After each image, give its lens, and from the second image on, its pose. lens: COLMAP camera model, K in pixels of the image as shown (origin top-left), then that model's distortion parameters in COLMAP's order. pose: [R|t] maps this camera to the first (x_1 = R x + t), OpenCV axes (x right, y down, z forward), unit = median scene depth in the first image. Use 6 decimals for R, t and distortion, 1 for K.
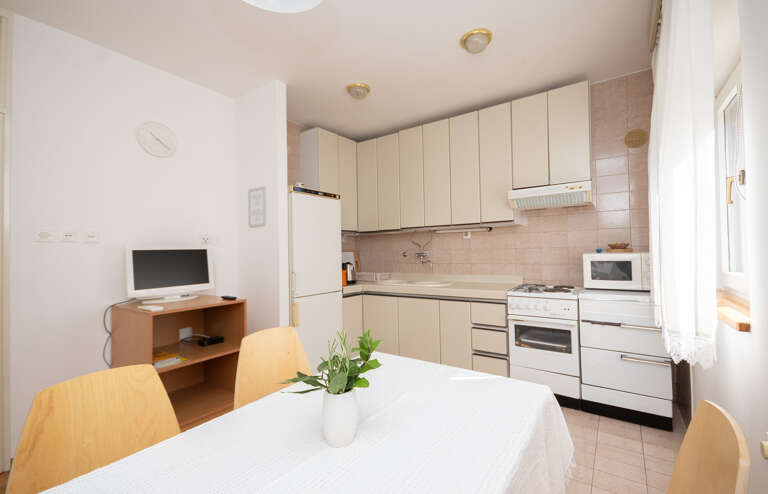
lens RADIAL K [[331.3, 0, 388.2], [0, 331.3, 249.0], [0, 0, 1]] dist [0.002382, 0.000151]
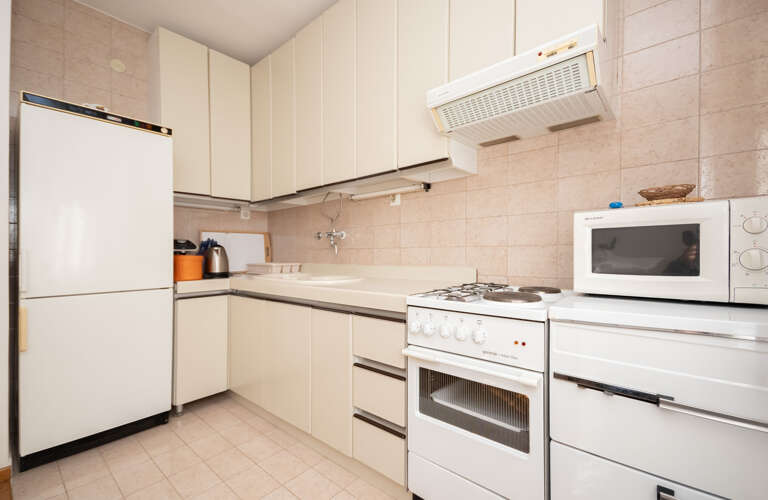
lens RADIAL K [[334.1, 0, 388.8], [0, 334.1, 261.7], [0, 0, 1]] dist [-0.001267, -0.000327]
pose [[0.995208, 0.015003, -0.096619, 0.376807], [-0.011381, 0.999215, 0.037936, 0.061486], [0.097112, -0.036654, 0.994598, 0.526689]]
